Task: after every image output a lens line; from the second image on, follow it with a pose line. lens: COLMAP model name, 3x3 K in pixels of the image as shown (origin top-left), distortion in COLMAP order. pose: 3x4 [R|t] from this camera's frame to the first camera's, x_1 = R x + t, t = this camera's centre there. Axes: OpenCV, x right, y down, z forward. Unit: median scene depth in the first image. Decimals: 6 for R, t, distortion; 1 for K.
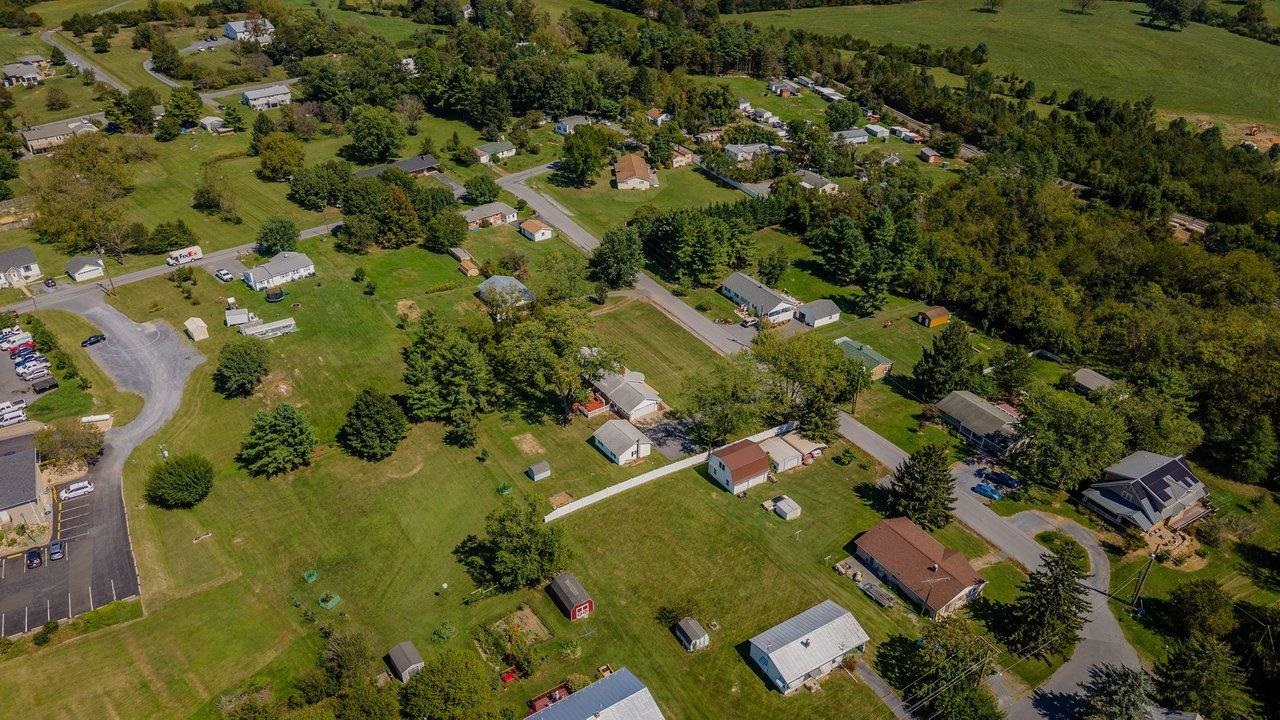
lens RADIAL K [[874.8, 0, 640.0], [0, 874.8, 360.0], [0, 0, 1]] dist [0.082790, -0.130008]
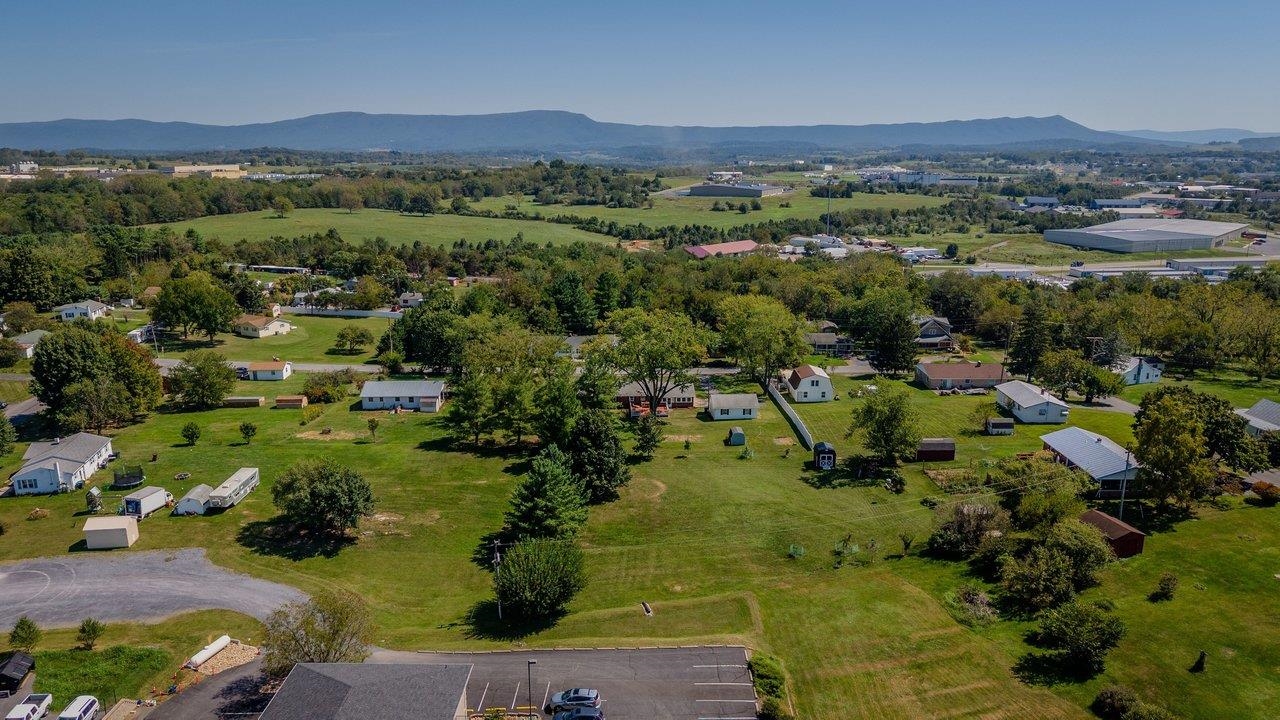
lens RADIAL K [[874.8, 0, 640.0], [0, 874.8, 360.0], [0, 0, 1]] dist [0.082790, -0.130008]
pose [[0.511164, -0.200846, 0.835686, -0.876609], [0.448169, 0.891949, -0.059763, 0.055248], [-0.733386, 0.405077, 0.545946, 0.468121]]
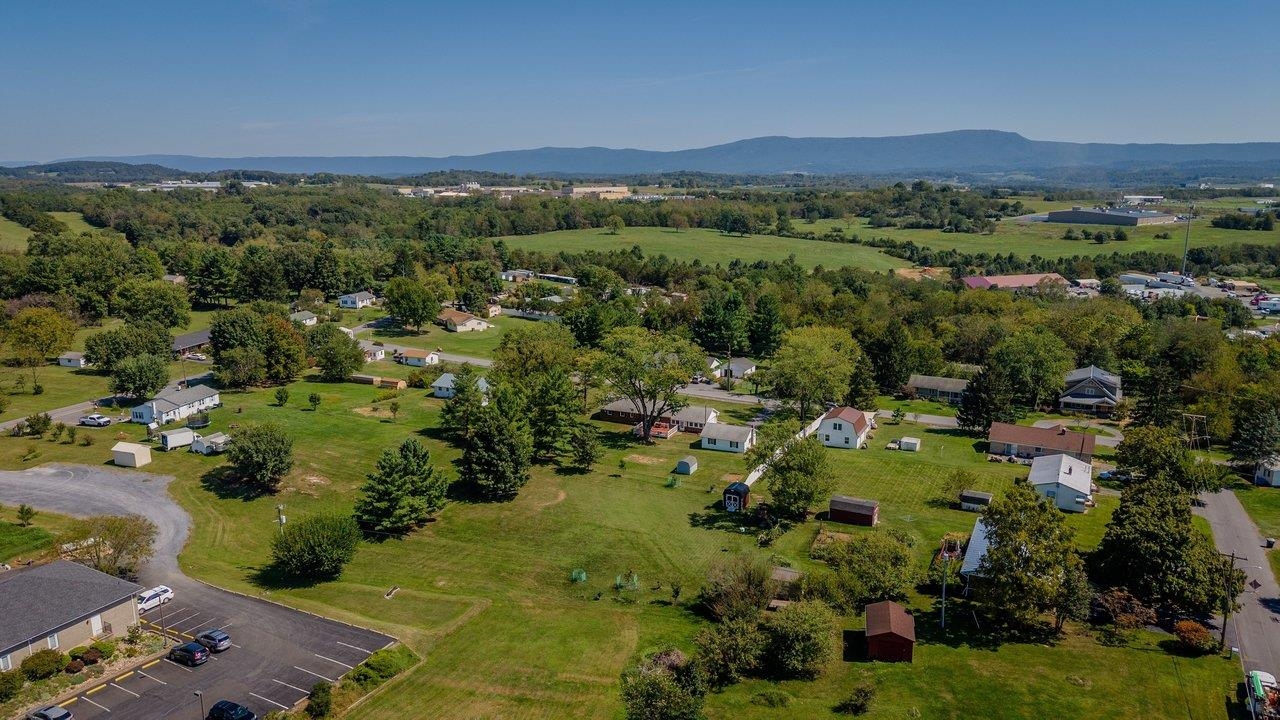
lens RADIAL K [[874.8, 0, 640.0], [0, 874.8, 360.0], [0, 0, 1]] dist [0.082790, -0.130008]
pose [[0.852752, -0.110879, 0.510412, -0.573804], [0.273289, 0.927488, -0.255106, 0.225829], [-0.445115, 0.357032, 0.821219, 0.184621]]
